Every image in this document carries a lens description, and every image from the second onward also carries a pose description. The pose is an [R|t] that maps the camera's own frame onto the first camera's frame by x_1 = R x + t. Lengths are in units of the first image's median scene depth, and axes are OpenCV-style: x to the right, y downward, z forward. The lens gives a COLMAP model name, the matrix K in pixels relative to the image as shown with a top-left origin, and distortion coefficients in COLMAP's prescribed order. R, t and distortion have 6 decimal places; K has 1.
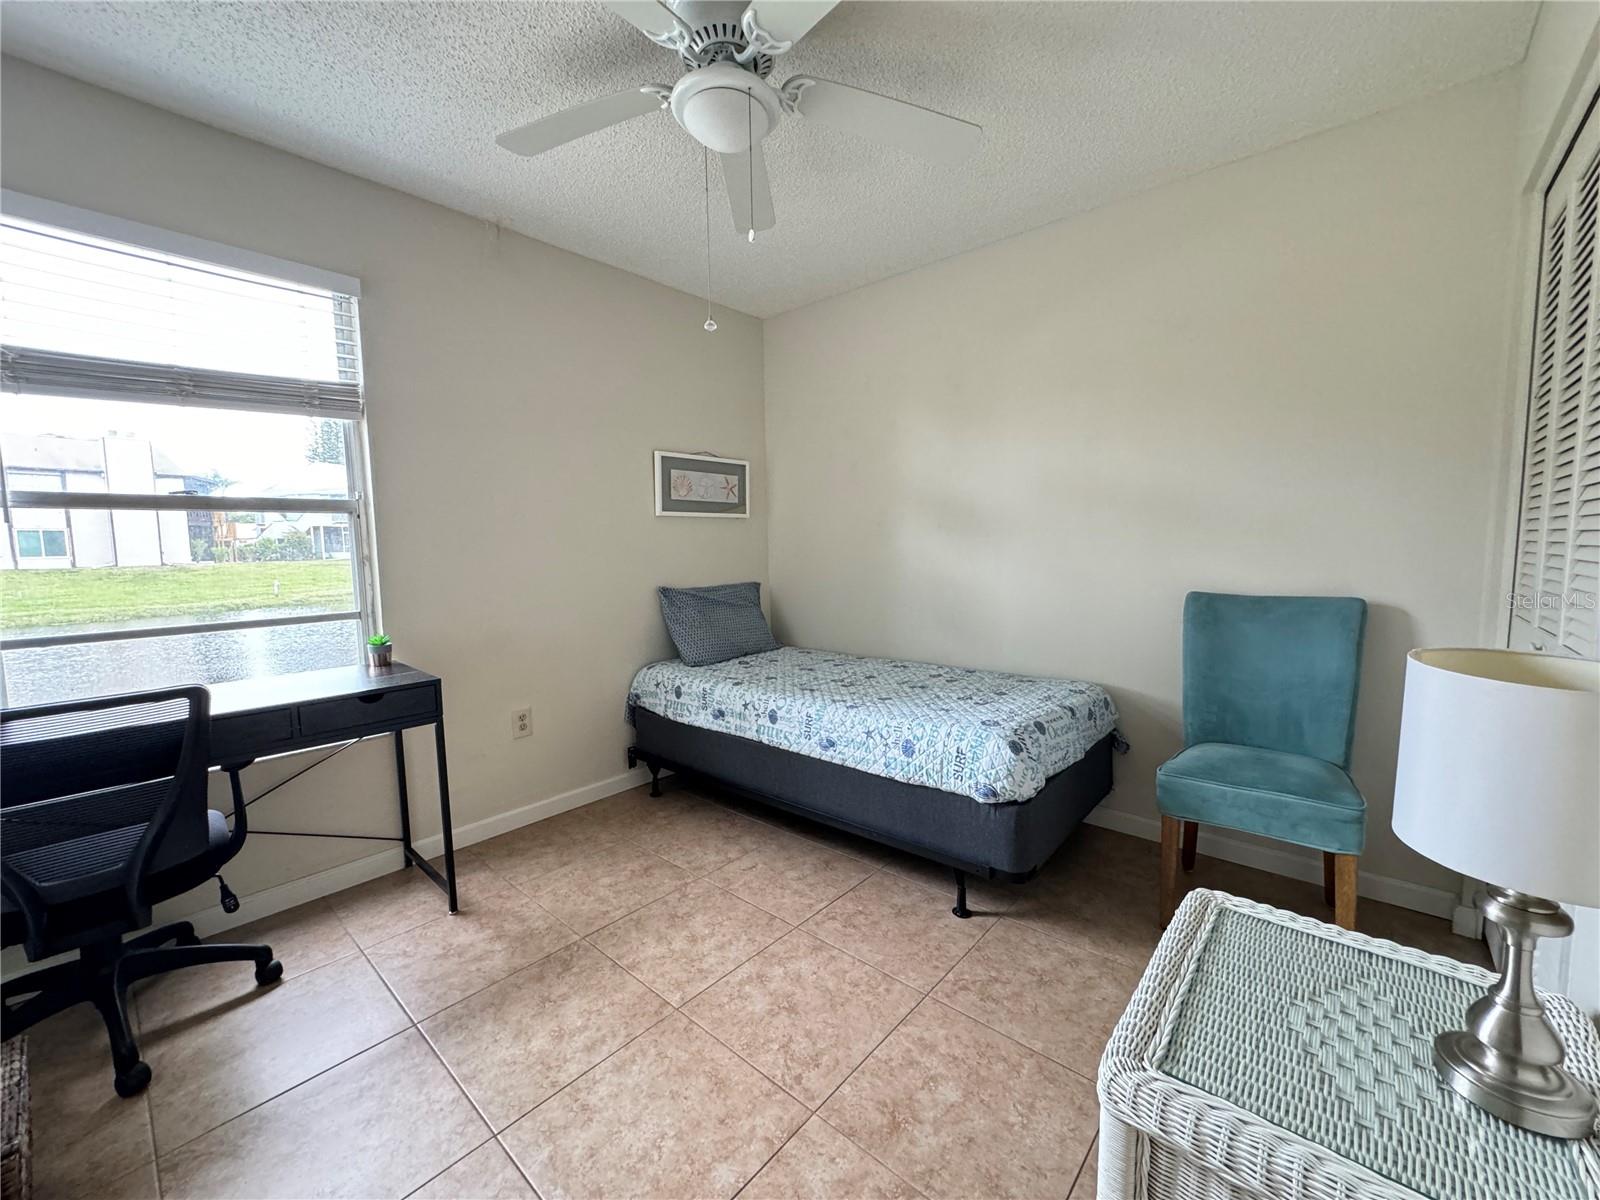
lens RADIAL K [[636.0, 0, 803.8], [0, 636.0, 602.6], [0, 0, 1]] dist [-0.000696, 0.000174]
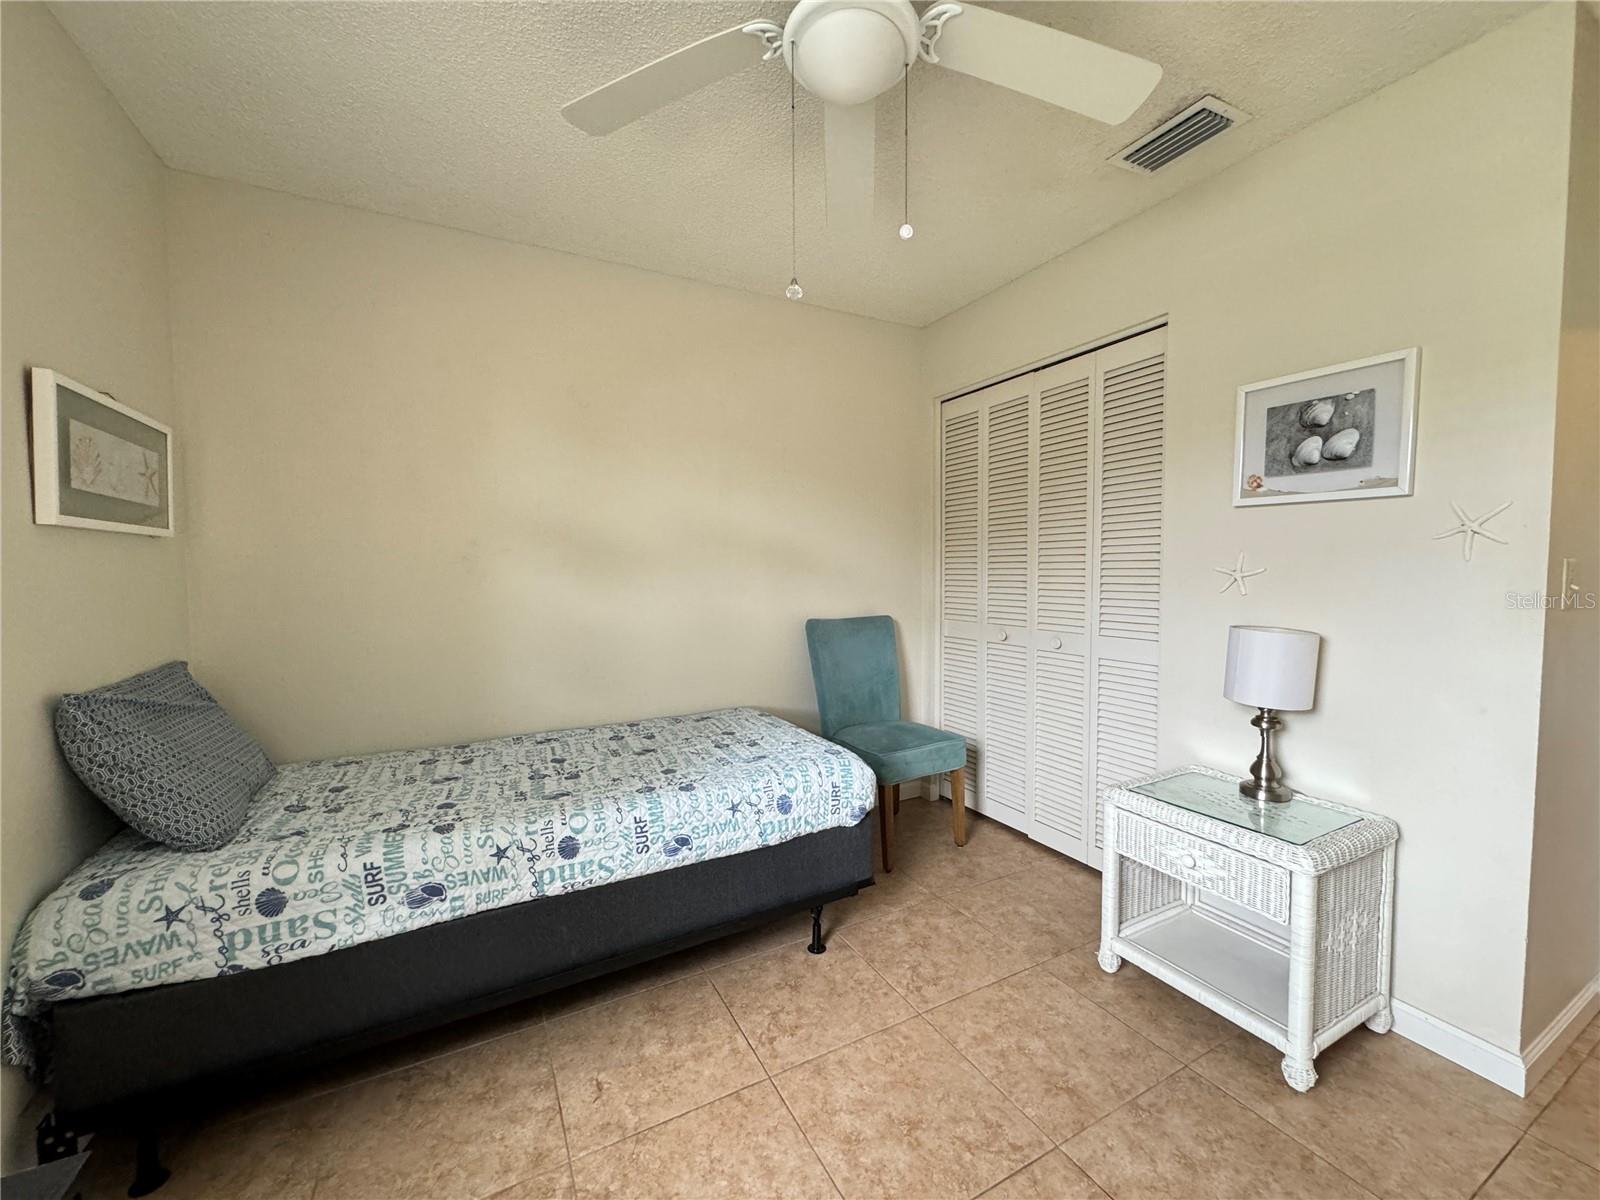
lens RADIAL K [[636.0, 0, 800.1], [0, 636.0, 593.0], [0, 0, 1]] dist [-0.000696, 0.000174]
pose [[0.354543, -0.027374, 0.934639, -0.570712], [0.085876, 0.996300, -0.003395, -0.062212], [-0.931088, 0.081467, 0.355582, 0.511163]]
